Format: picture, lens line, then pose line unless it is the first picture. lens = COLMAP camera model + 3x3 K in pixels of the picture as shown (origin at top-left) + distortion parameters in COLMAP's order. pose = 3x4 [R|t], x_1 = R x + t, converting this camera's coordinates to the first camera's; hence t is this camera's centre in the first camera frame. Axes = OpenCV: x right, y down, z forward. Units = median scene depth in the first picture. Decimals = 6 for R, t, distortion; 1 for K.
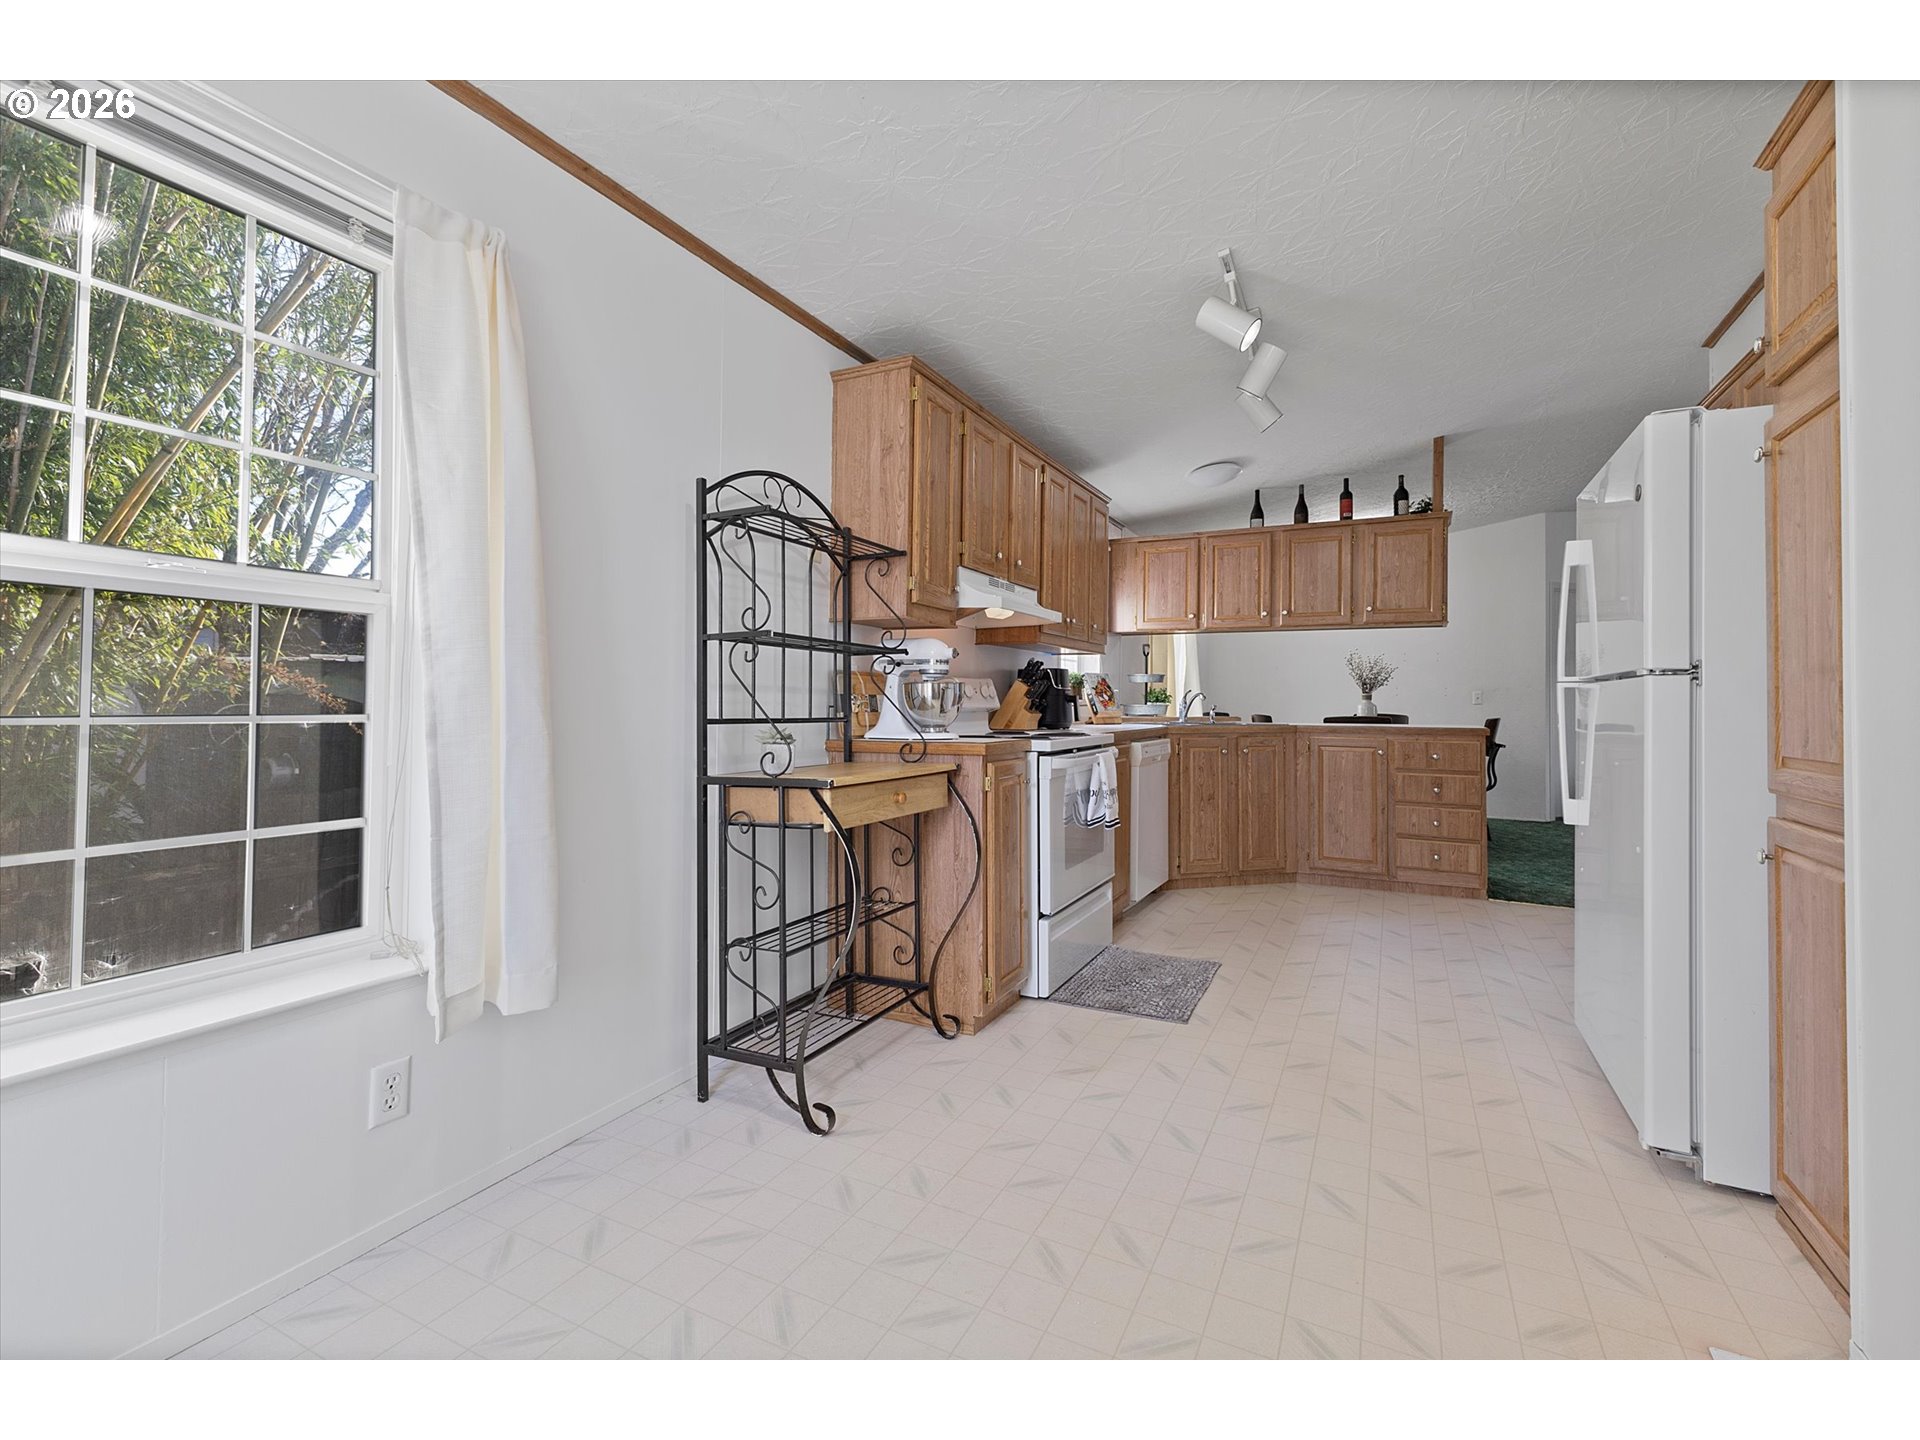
lens RADIAL K [[848.2, 0, 965.1], [0, 848.2, 683.5], [0, 0, 1]] dist [0.015089, -0.002376]
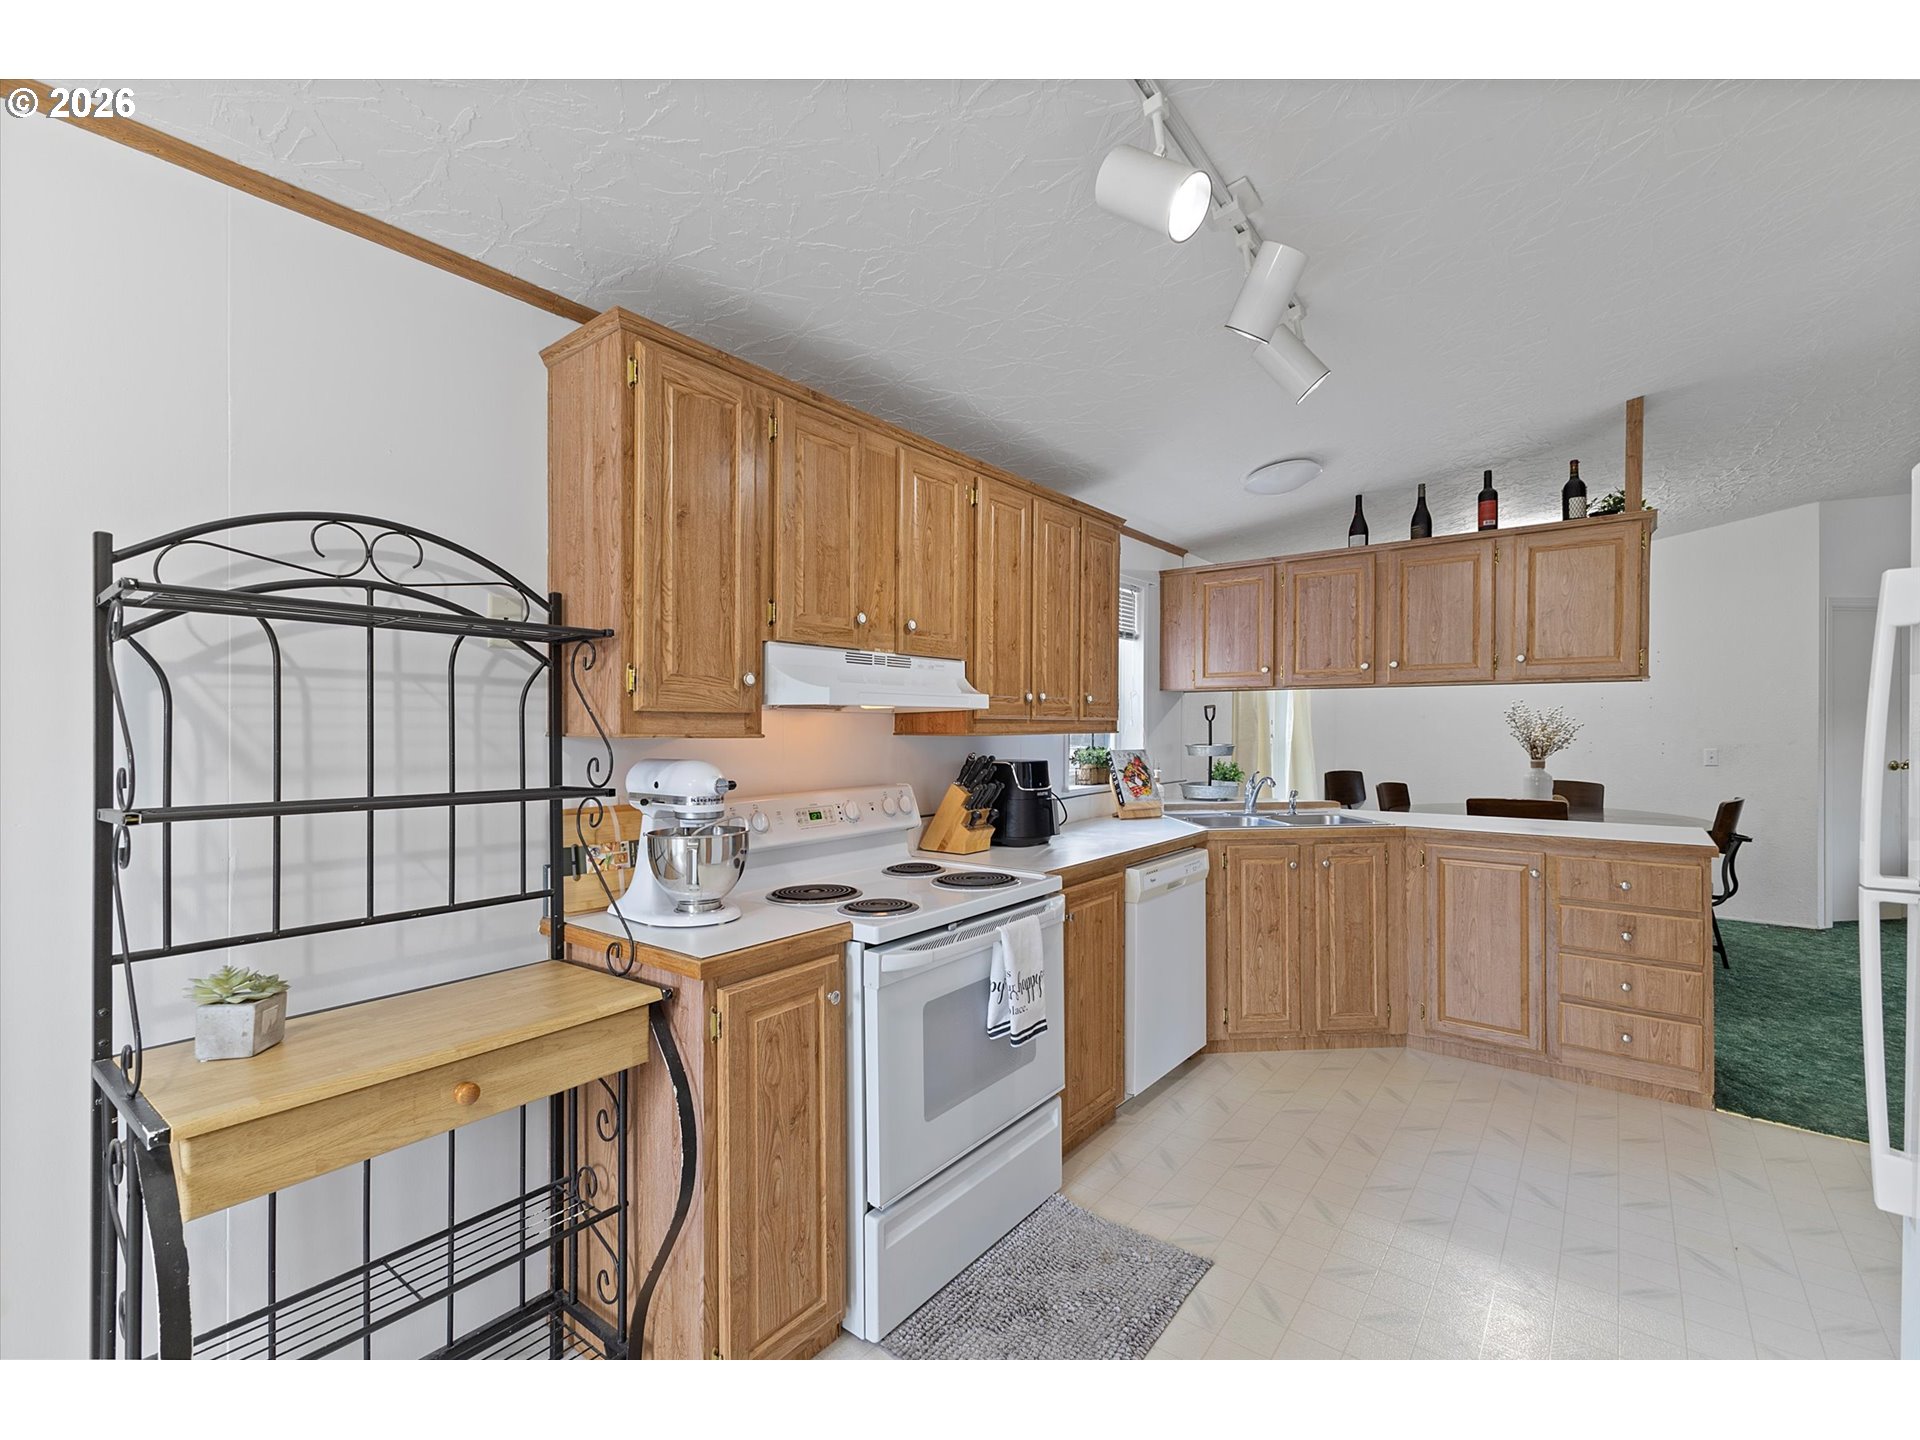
lens RADIAL K [[848.2, 0, 962.1], [0, 848.2, 730.7], [0, 0, 1]] dist [0.015089, -0.002376]
pose [[0.982668, -0.008814, -0.185162, 0.169378], [0.012910, 0.999698, 0.020927, -0.053398], [0.184922, -0.022955, 0.982485, 0.253235]]
